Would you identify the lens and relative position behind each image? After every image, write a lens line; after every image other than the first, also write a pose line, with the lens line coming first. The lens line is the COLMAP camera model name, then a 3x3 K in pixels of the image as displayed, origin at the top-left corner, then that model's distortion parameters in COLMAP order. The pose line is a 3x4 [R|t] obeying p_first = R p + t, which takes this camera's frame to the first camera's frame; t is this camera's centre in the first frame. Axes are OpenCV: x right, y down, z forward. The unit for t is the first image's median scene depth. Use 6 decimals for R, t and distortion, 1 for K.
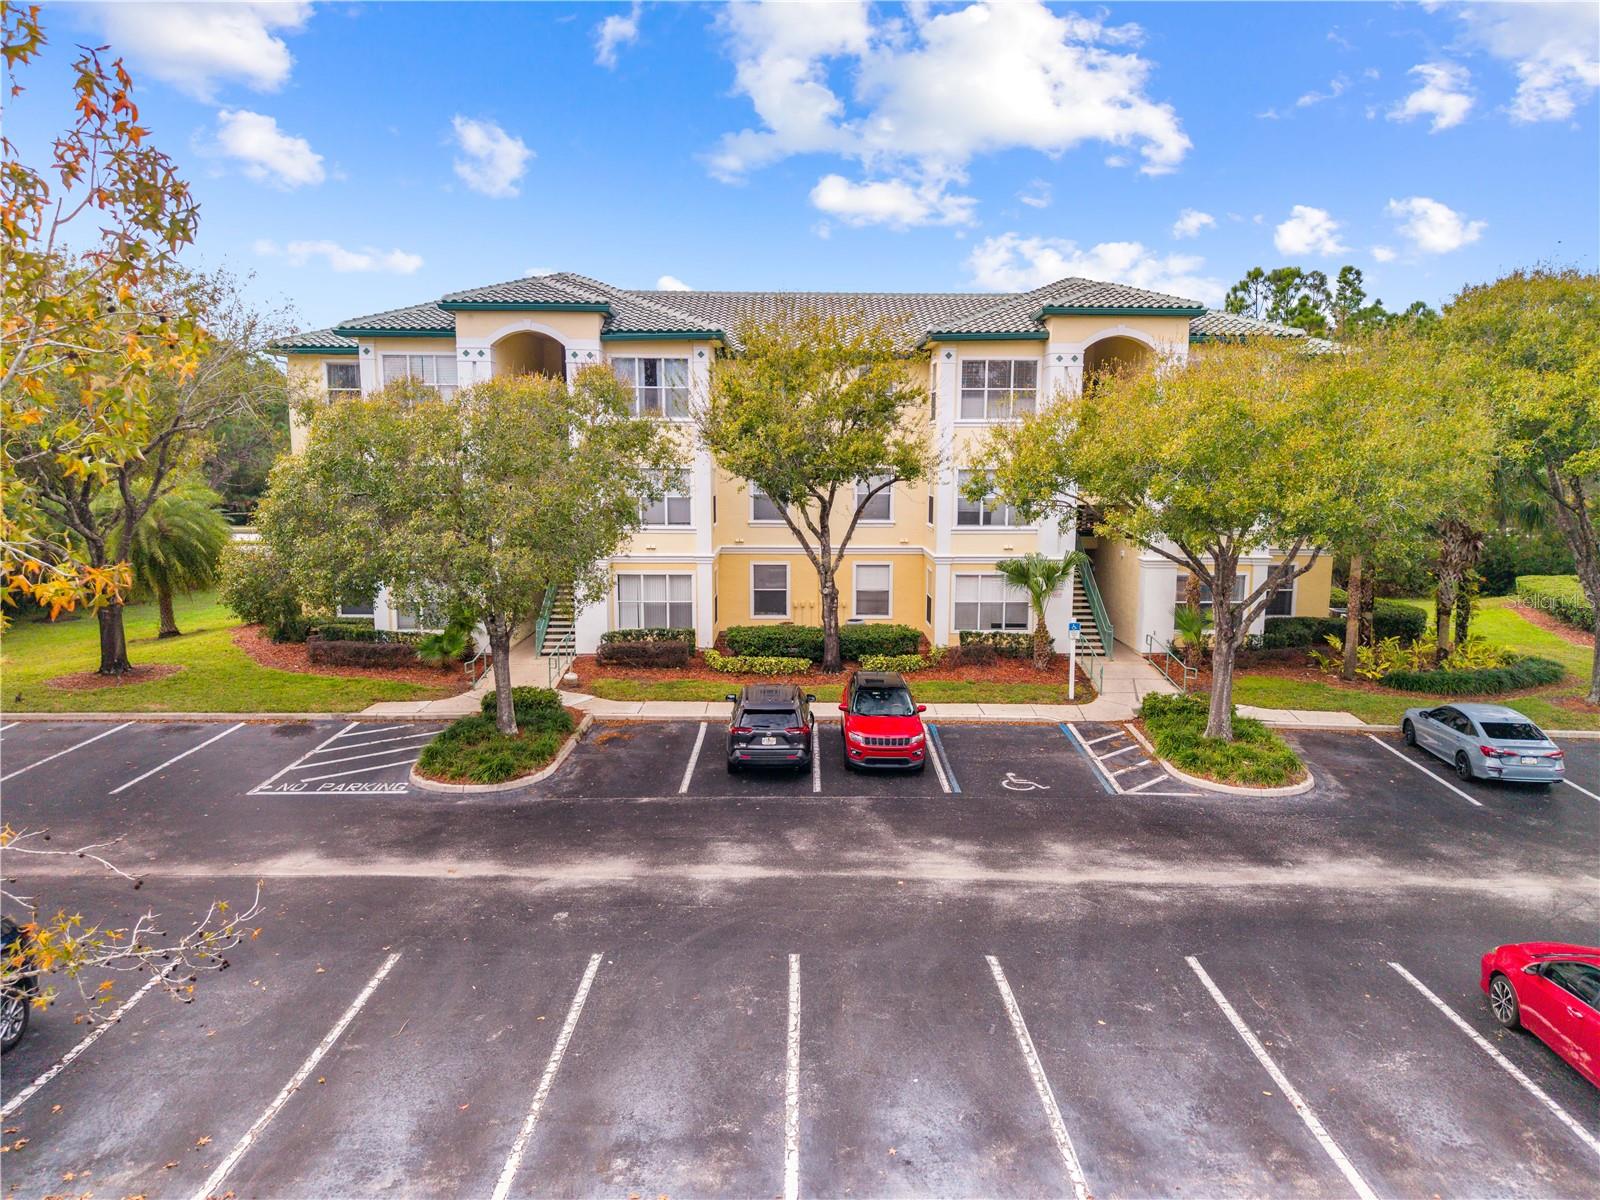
lens RADIAL K [[1087.2, 0, 809.0], [0, 1087.2, 597.0], [0, 0, 1]] dist [0.031041, -0.021553]
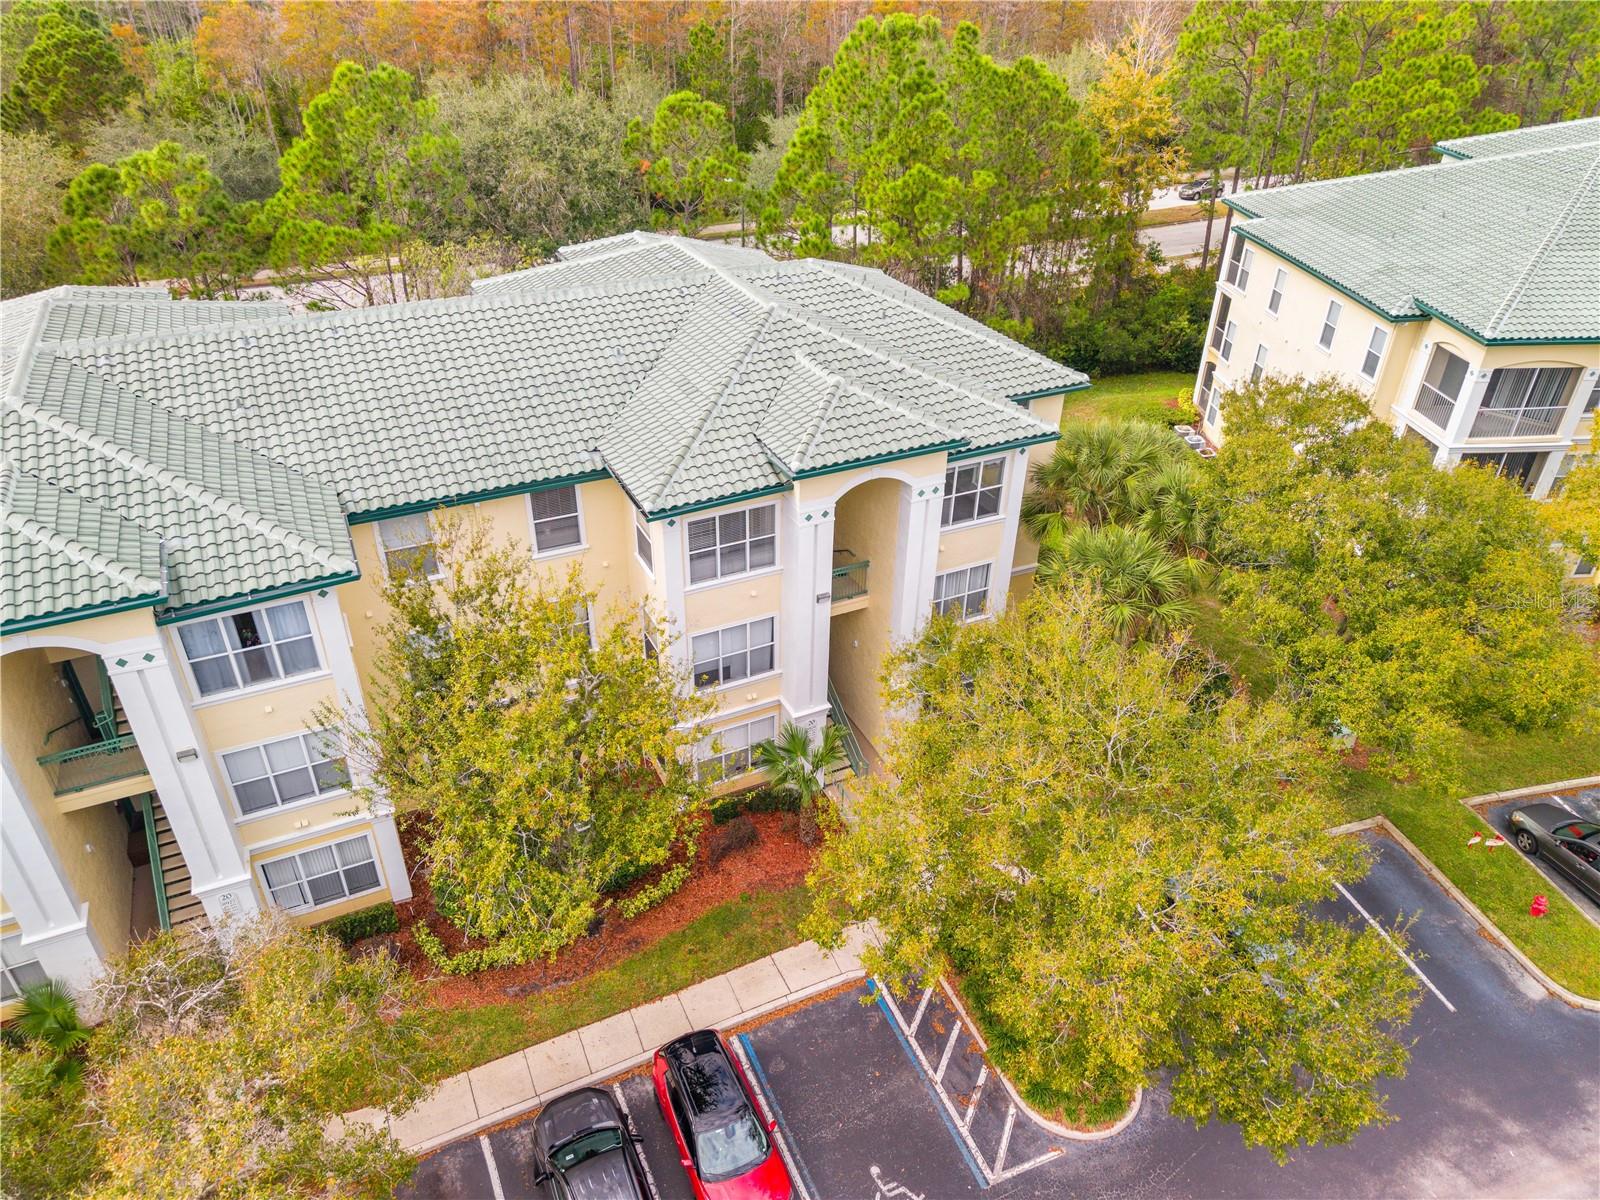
lens RADIAL K [[1087.2, 0, 809.0], [0, 1087.2, 597.0], [0, 0, 1]] dist [0.031041, -0.021553]
pose [[0.905195, -0.215987, 0.366021, -0.087785], [0.044306, 0.904499, 0.424168, -0.578100], [-0.422680, -0.367738, 0.828318, 0.358216]]
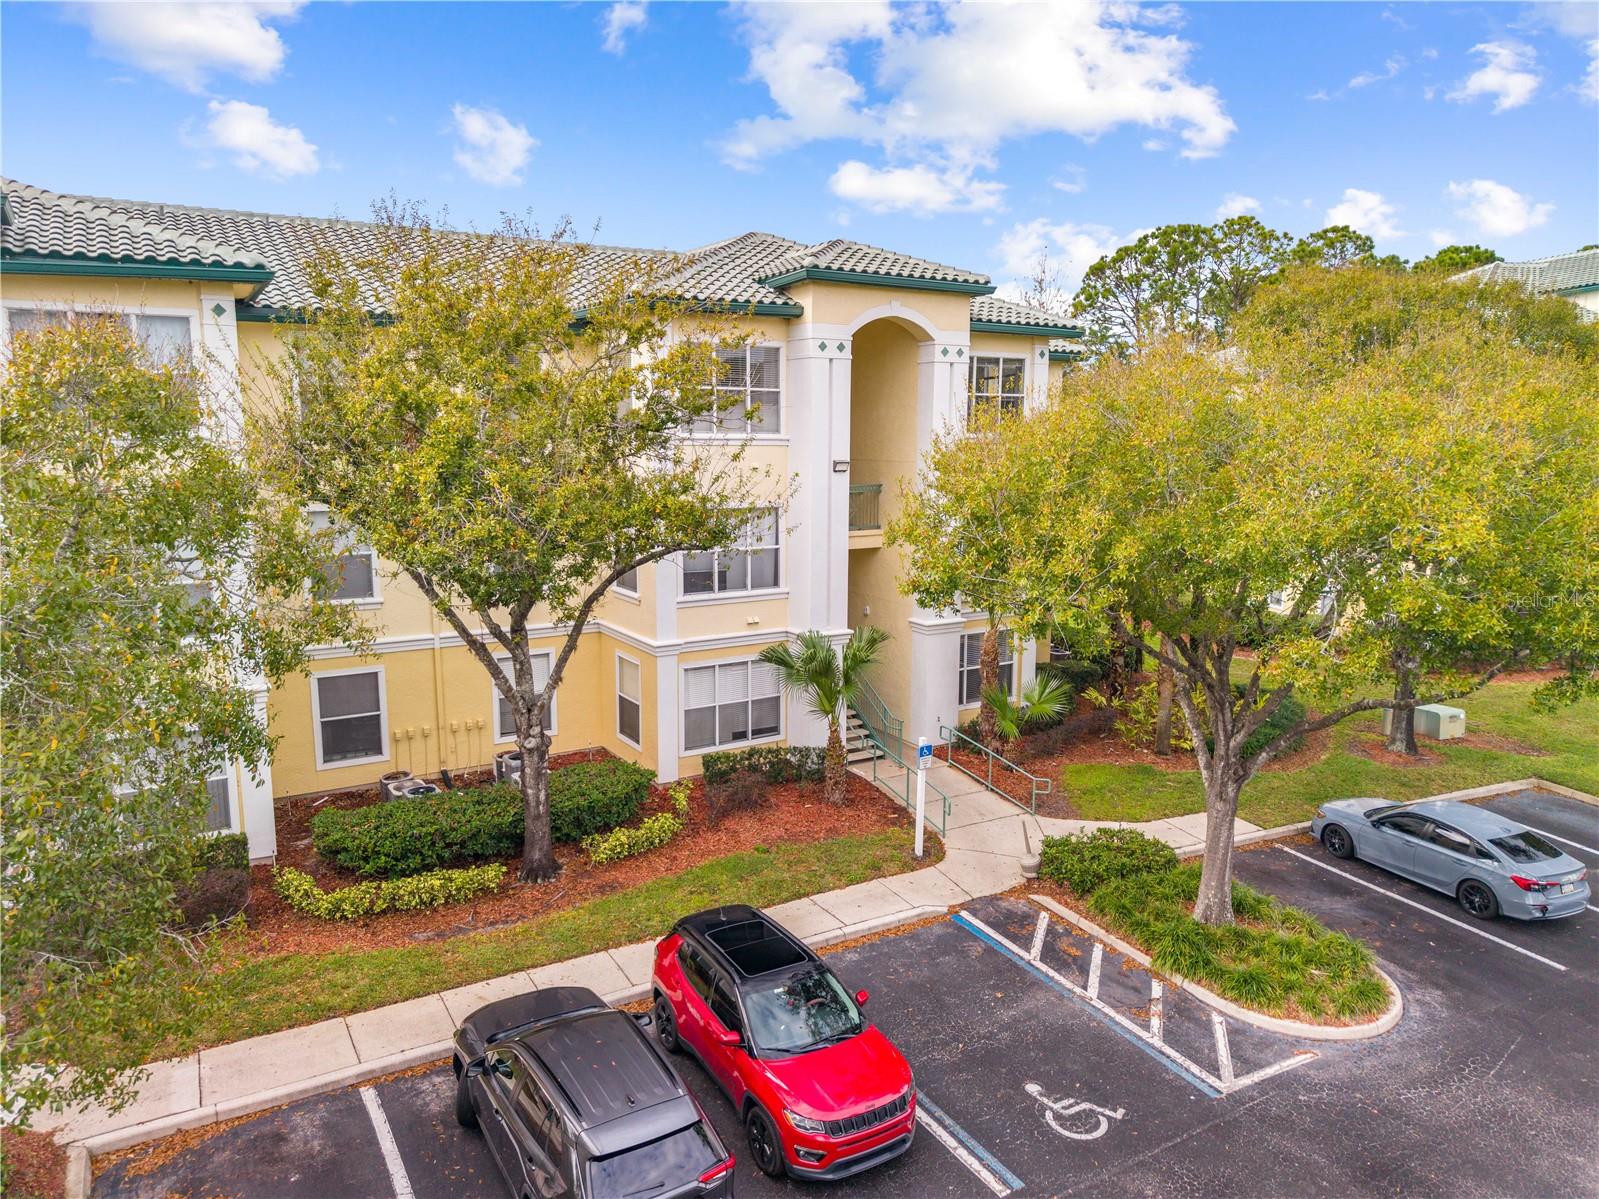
lens RADIAL K [[1080.9, 0, 806.5], [0, 1080.9, 593.9], [0, 0, 1]] dist [0.060802, -0.074952]
pose [[0.861052, -0.078714, 0.502388, -0.151923], [0.069643, 0.996892, 0.036829, -0.102736], [-0.503725, 0.003276, 0.863858, 0.479314]]
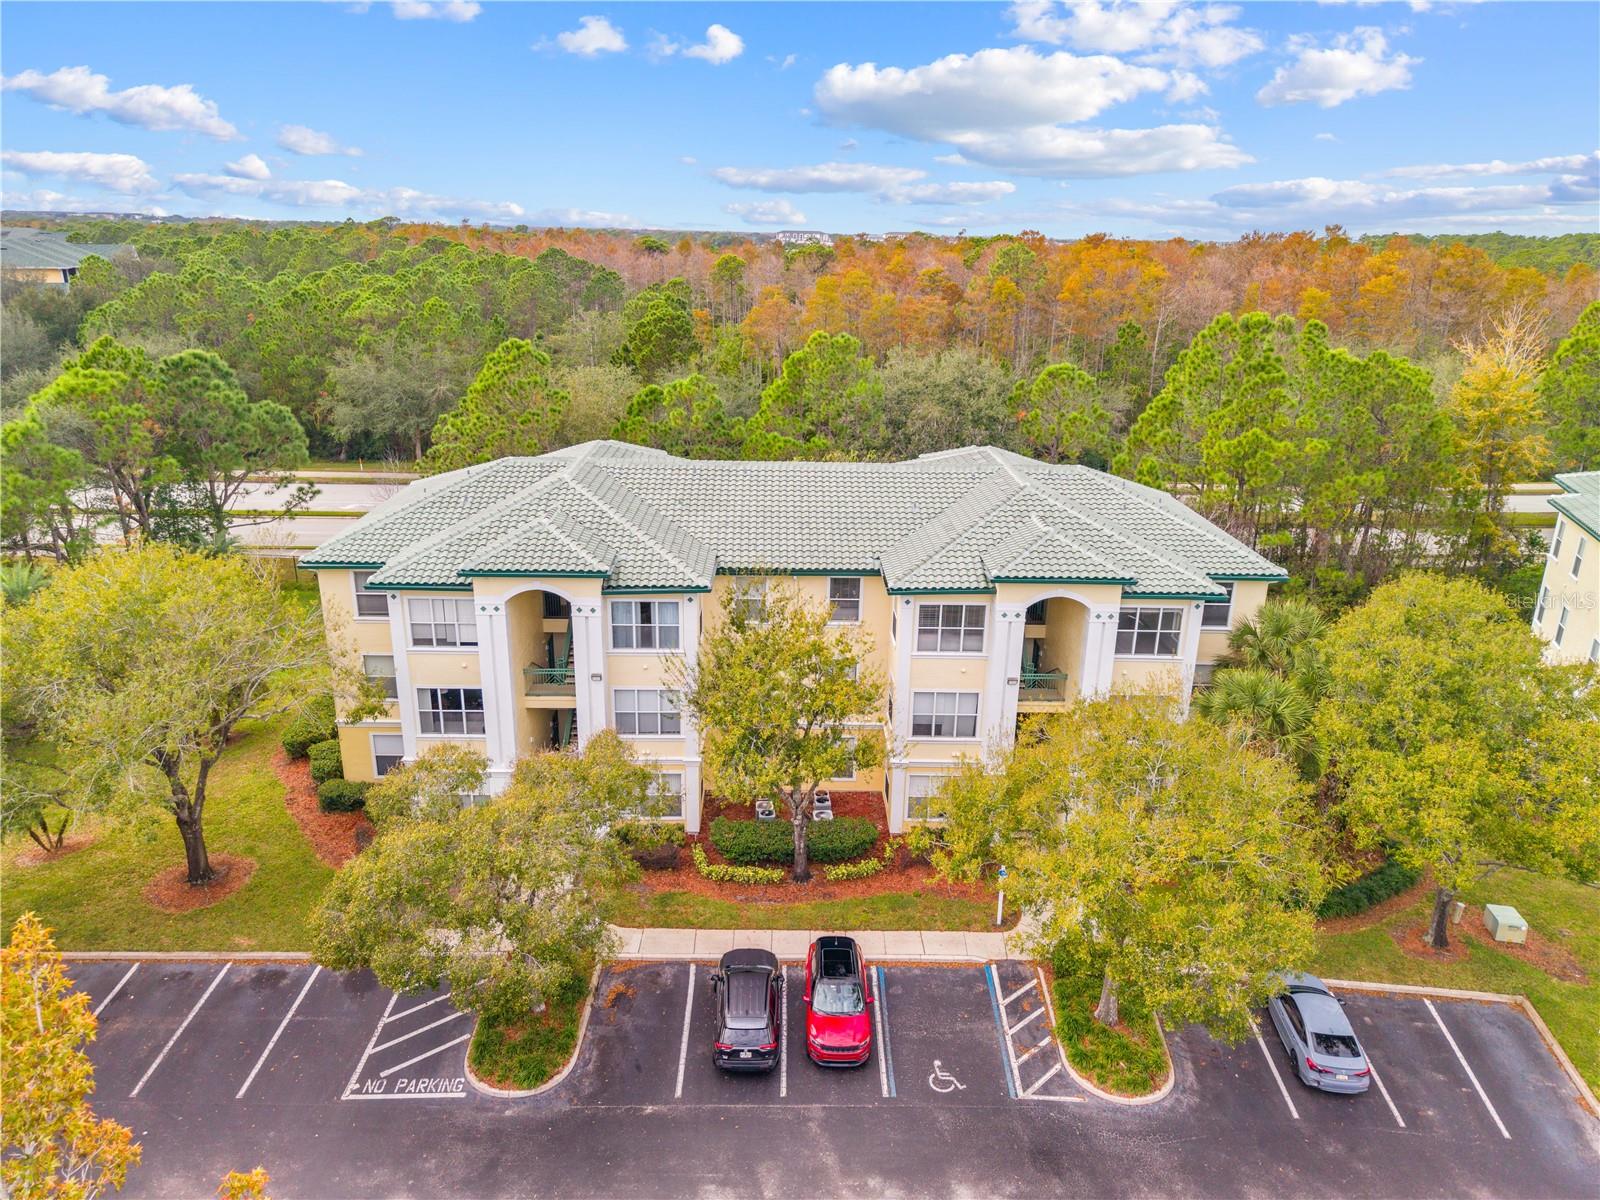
lens RADIAL K [[1094.6, 0, 796.1], [0, 1094.6, 589.5], [0, 0, 1]] dist [0.082161, -0.134843]
pose [[0.999913, 0.012549, 0.004006, 0.007602], [-0.013062, 0.983922, 0.178119, -0.510392], [-0.001707, -0.178155, 0.984001, -0.141550]]
